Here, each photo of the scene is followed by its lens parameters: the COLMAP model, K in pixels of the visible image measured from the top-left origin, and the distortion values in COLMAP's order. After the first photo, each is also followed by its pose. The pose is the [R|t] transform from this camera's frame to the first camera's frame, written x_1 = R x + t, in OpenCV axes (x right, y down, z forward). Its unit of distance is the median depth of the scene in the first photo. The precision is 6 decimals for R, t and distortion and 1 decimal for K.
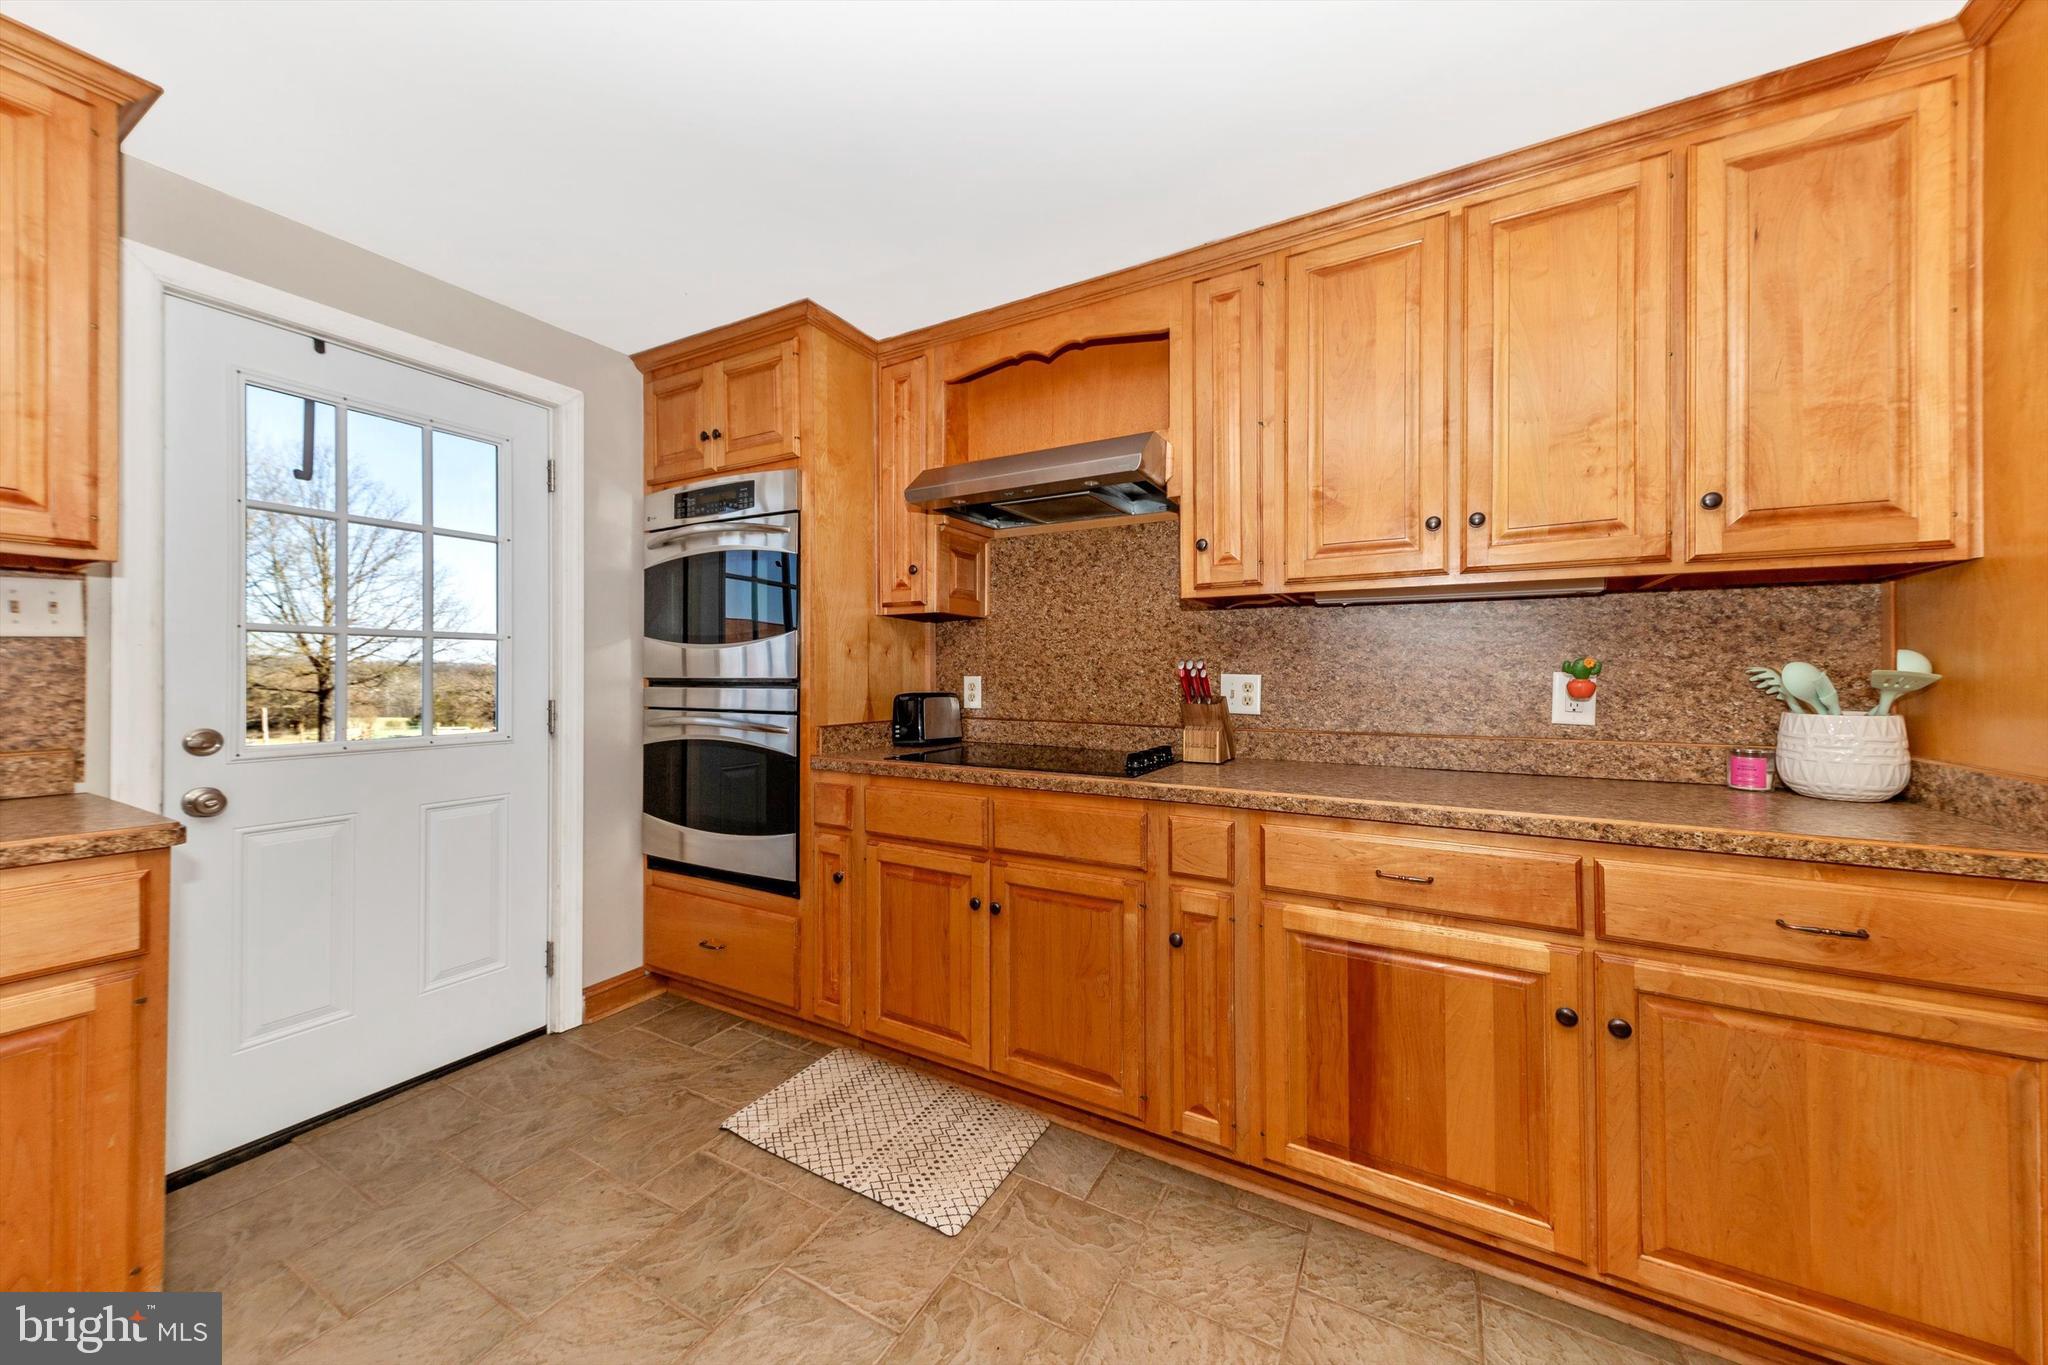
lens RADIAL K [[686.3, 0, 1030.9], [0, 686.3, 676.7], [0, 0, 1]] dist [-0.011865, 0.000073]
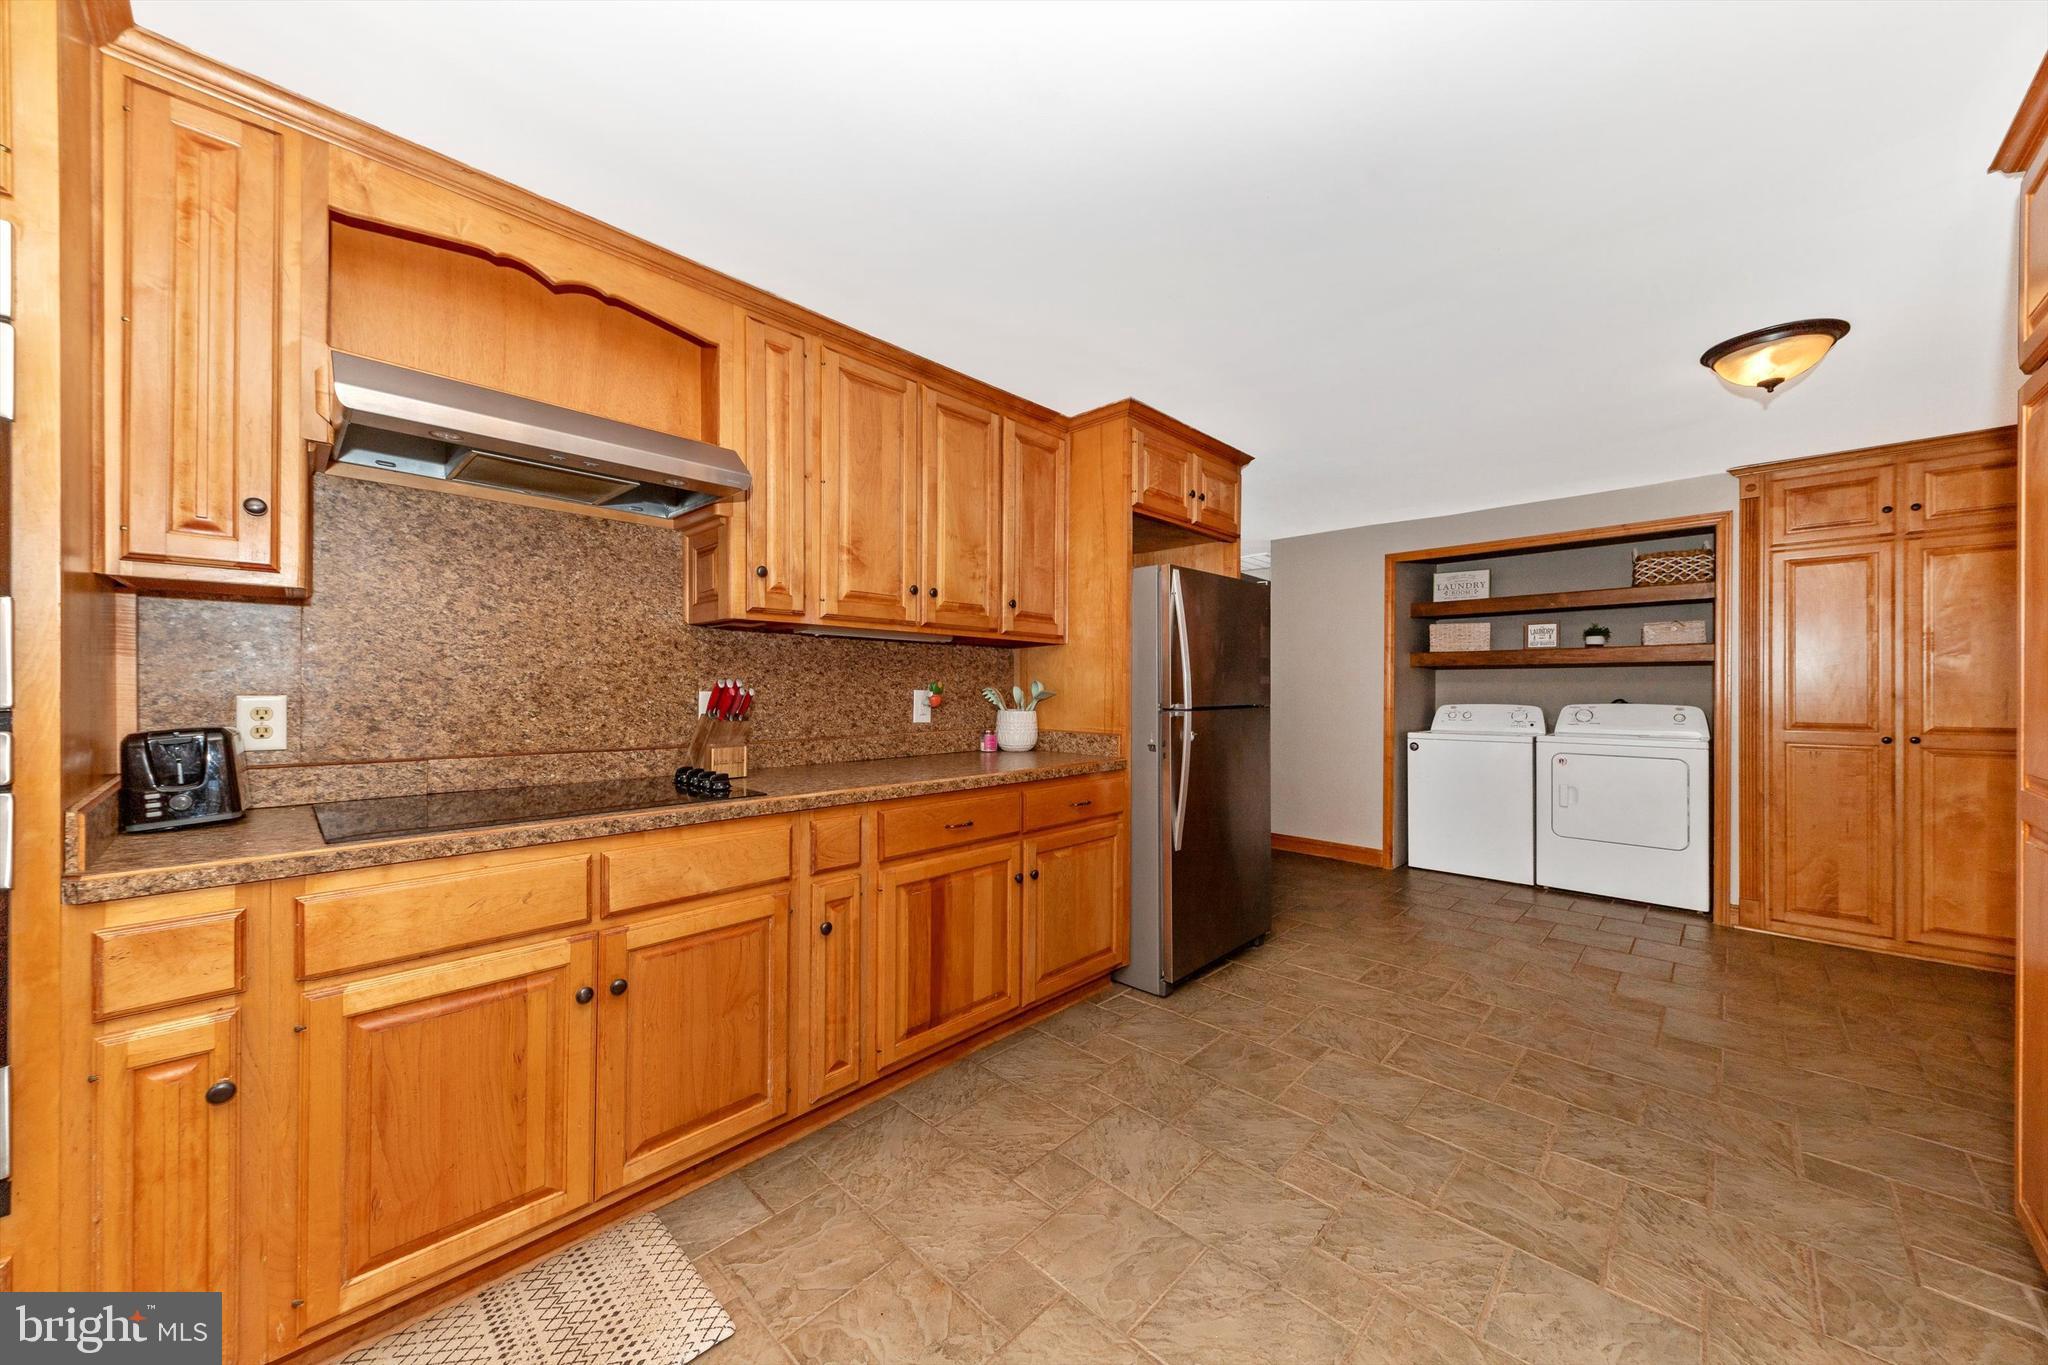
lens RADIAL K [[703.6, 0, 1015.0], [0, 703.6, 694.0], [0, 0, 1]] dist [0.000635, -0.000032]
pose [[0.279867, -0.012140, 0.959962, -0.599487], [-0.007202, 0.999865, 0.014744, -0.019208], [-0.960012, -0.011039, 0.279742, 0.270813]]
